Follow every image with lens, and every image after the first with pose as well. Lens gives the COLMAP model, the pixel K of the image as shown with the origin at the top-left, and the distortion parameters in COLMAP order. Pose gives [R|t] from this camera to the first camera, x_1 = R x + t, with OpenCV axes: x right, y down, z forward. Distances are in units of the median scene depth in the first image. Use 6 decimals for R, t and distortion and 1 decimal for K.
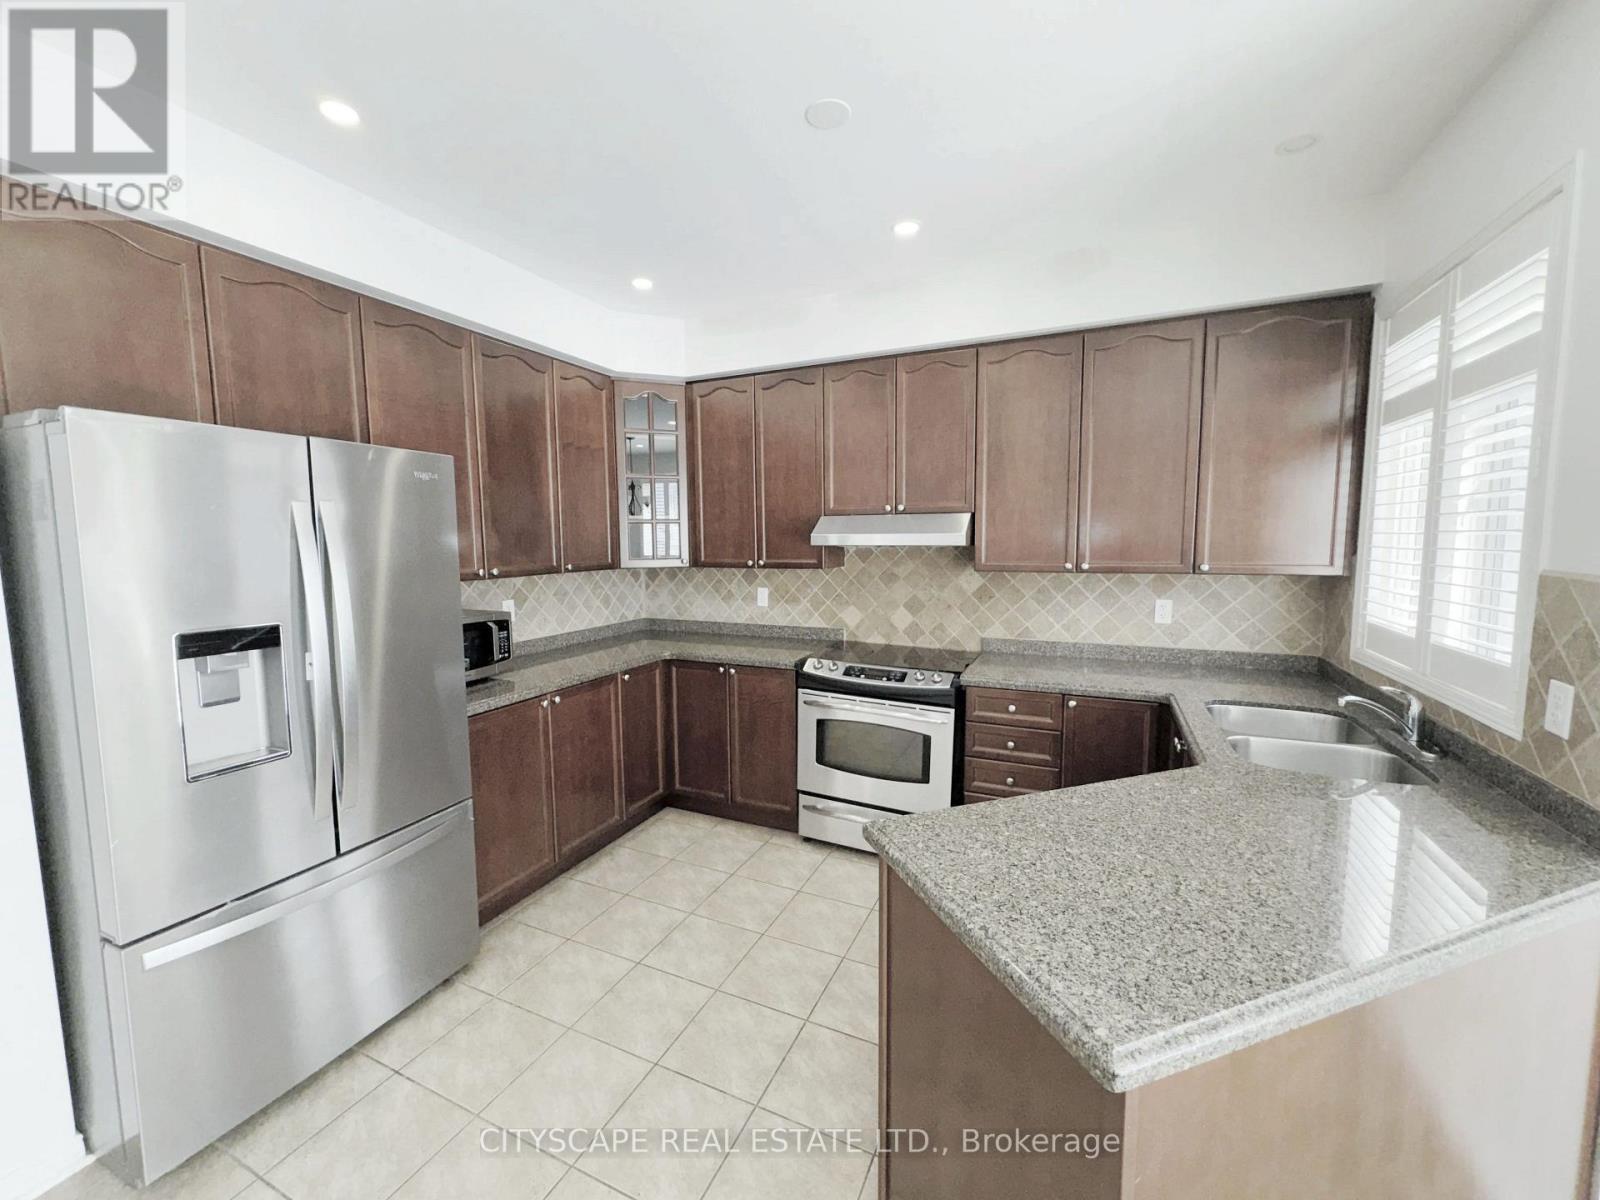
lens RADIAL K [[632.9, 0, 801.3], [0, 632.9, 594.9], [0, 0, 1]] dist [-0.000546, 0.000103]
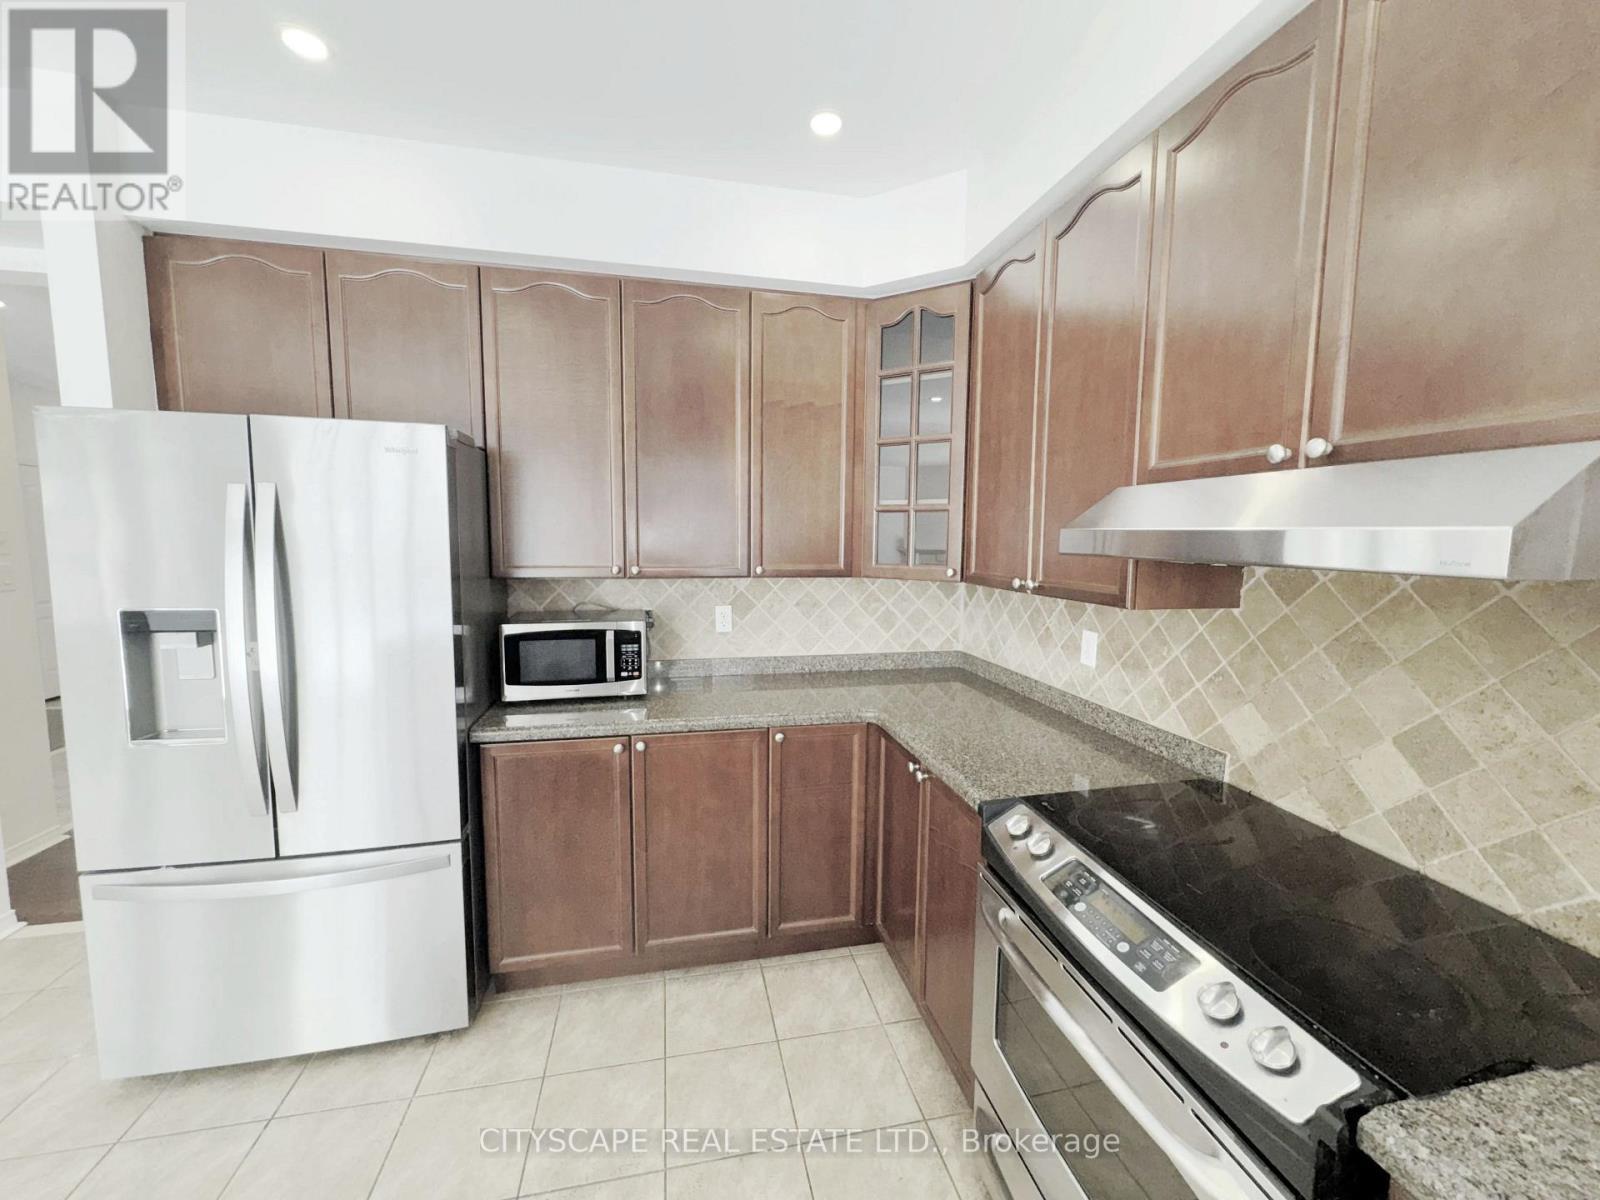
lens RADIAL K [[632.9, 0, 798.4], [0, 632.9, 597.2], [0, 0, 1]] dist [-0.000546, 0.000103]
pose [[0.594025, 0.092404, -0.799122, 0.234855], [-0.088606, 0.994852, 0.049171, -0.048227], [0.799552, 0.041598, 0.599155, 0.534457]]
